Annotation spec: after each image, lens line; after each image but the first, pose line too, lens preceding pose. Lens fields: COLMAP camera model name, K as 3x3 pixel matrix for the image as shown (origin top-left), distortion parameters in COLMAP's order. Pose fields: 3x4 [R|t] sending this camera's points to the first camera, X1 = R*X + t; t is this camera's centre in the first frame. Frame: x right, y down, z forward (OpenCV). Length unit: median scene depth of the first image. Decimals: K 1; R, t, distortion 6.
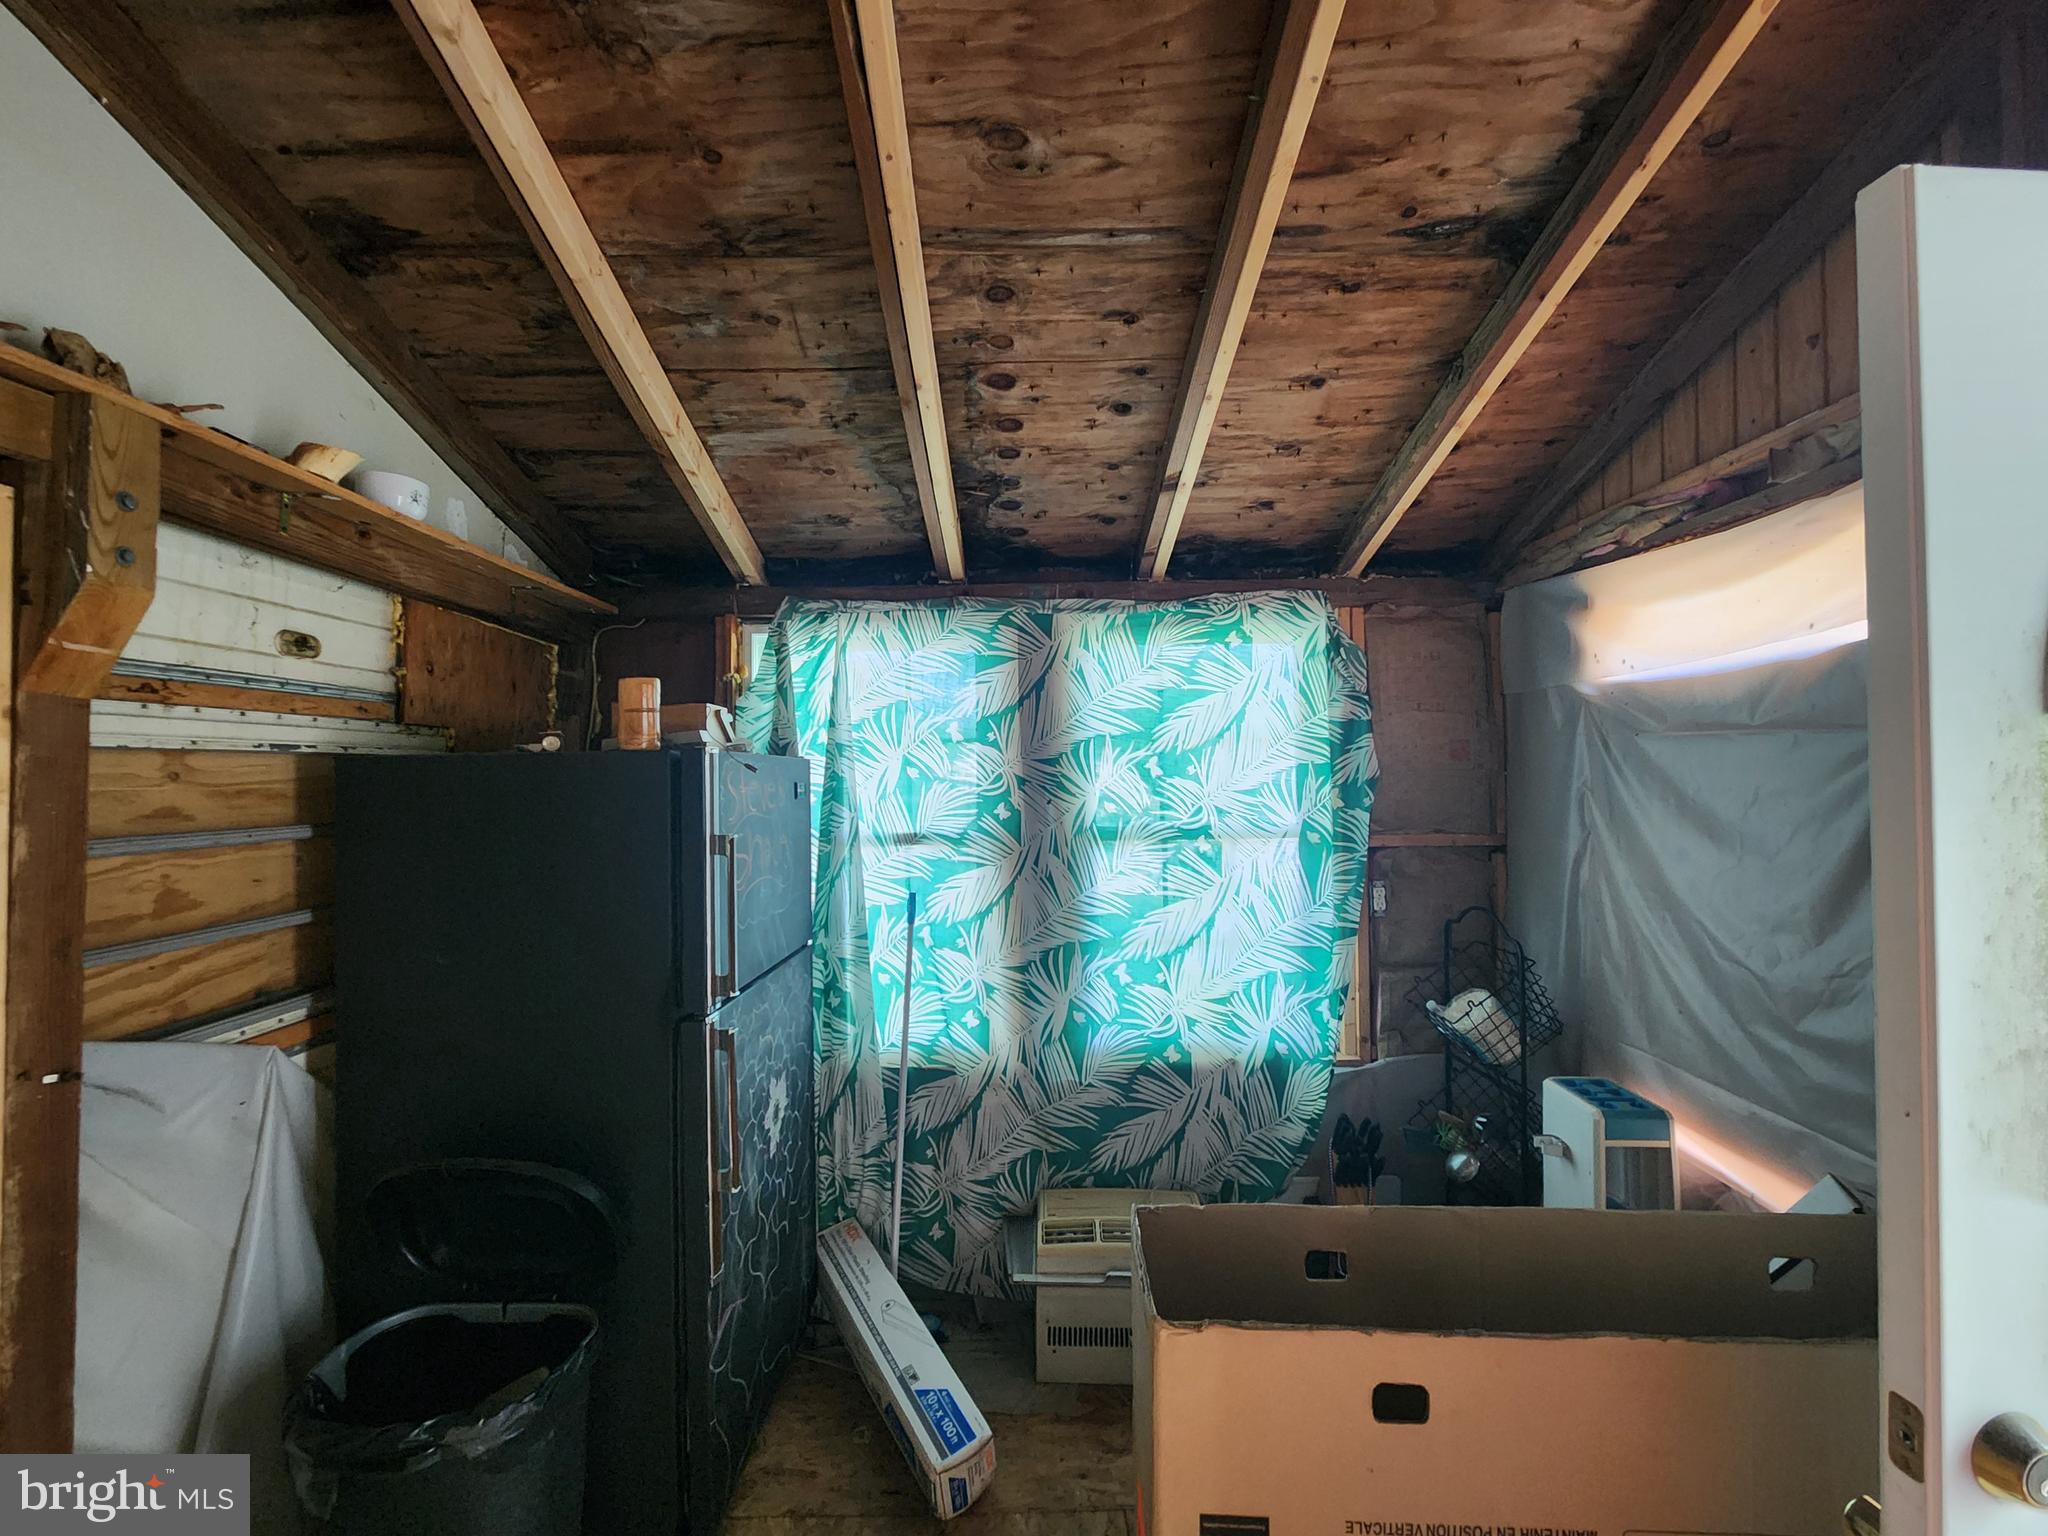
lens RADIAL K [[841.9, 0, 1029.5], [0, 841.9, 768.4], [0, 0, 1]] dist [-0.000753, -0.000188]
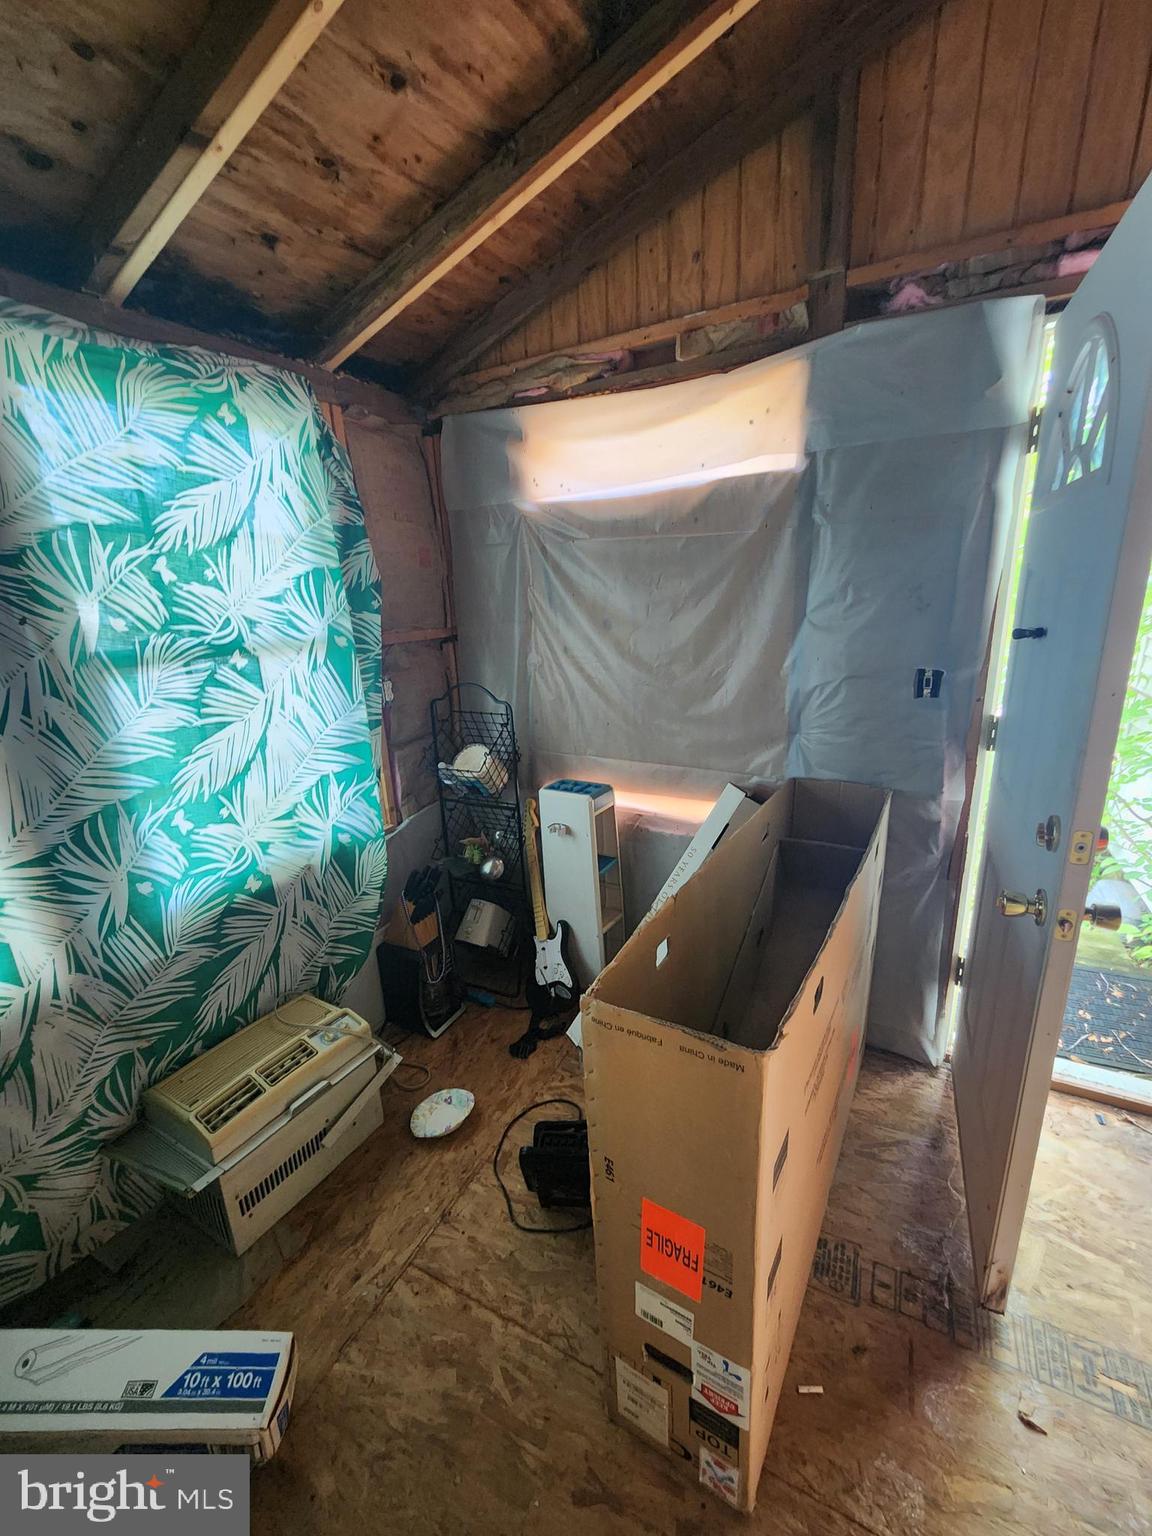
lens RADIAL K [[631.4, 0, 580.1], [0, 631.4, 776.2], [0, 0, 1]] dist [-0.000753, -0.000188]
pose [[0.493107, -0.261678, 0.829681, -0.213700], [0.036954, 0.959130, 0.280543, 0.033458], [-0.869184, -0.107678, 0.482623, 0.343678]]
